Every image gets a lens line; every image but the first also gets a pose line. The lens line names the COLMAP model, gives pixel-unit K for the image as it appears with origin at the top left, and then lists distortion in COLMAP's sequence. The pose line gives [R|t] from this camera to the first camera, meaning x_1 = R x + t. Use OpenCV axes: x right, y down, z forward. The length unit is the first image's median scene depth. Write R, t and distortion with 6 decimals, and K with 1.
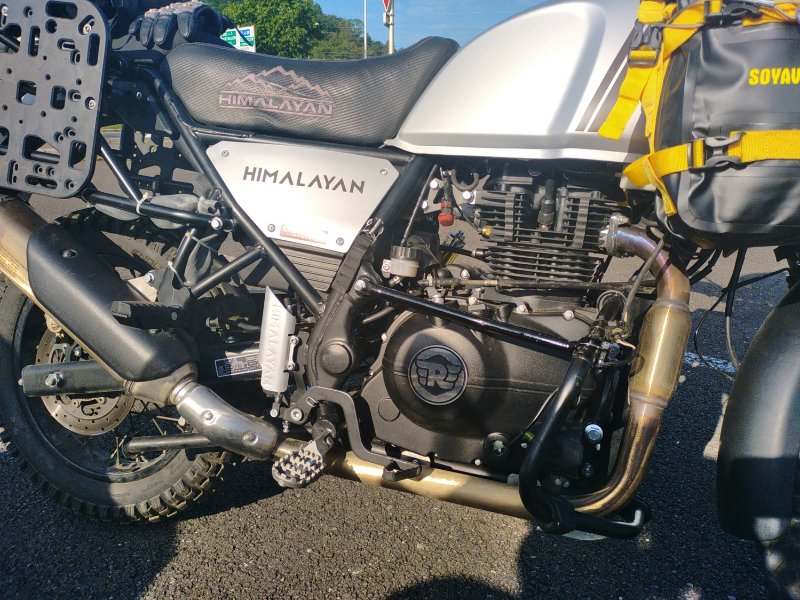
lens RADIAL K [[558.9, 0, 400.0], [0, 558.9, 300.0], [0, 0, 1]] dist [0.034666, -0.002942]
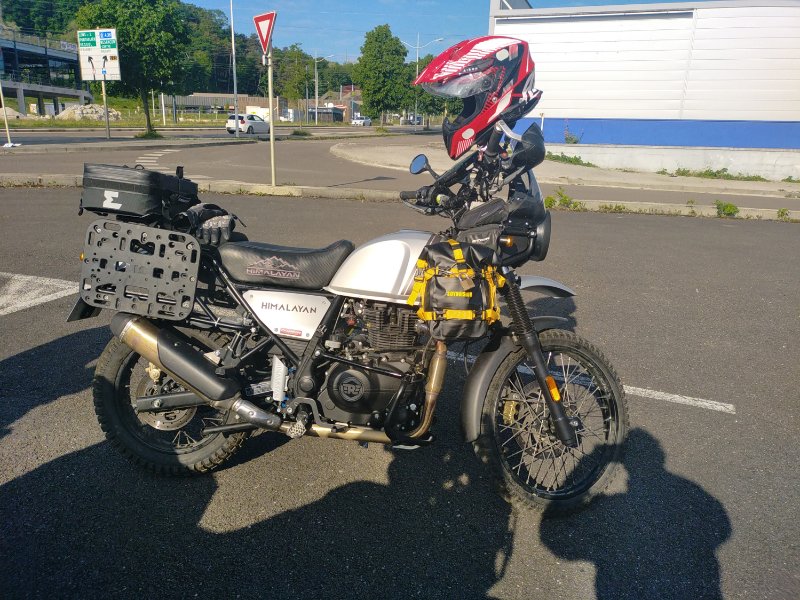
lens RADIAL K [[558.9, 0, 400.0], [0, 558.9, 300.0], [0, 0, 1]] dist [0.034666, -0.002942]
pose [[0.975105, -0.038049, 0.218457, -0.228599], [0.035817, 0.999258, 0.014169, -0.262443], [-0.218834, -0.005992, 0.975744, -1.335043]]
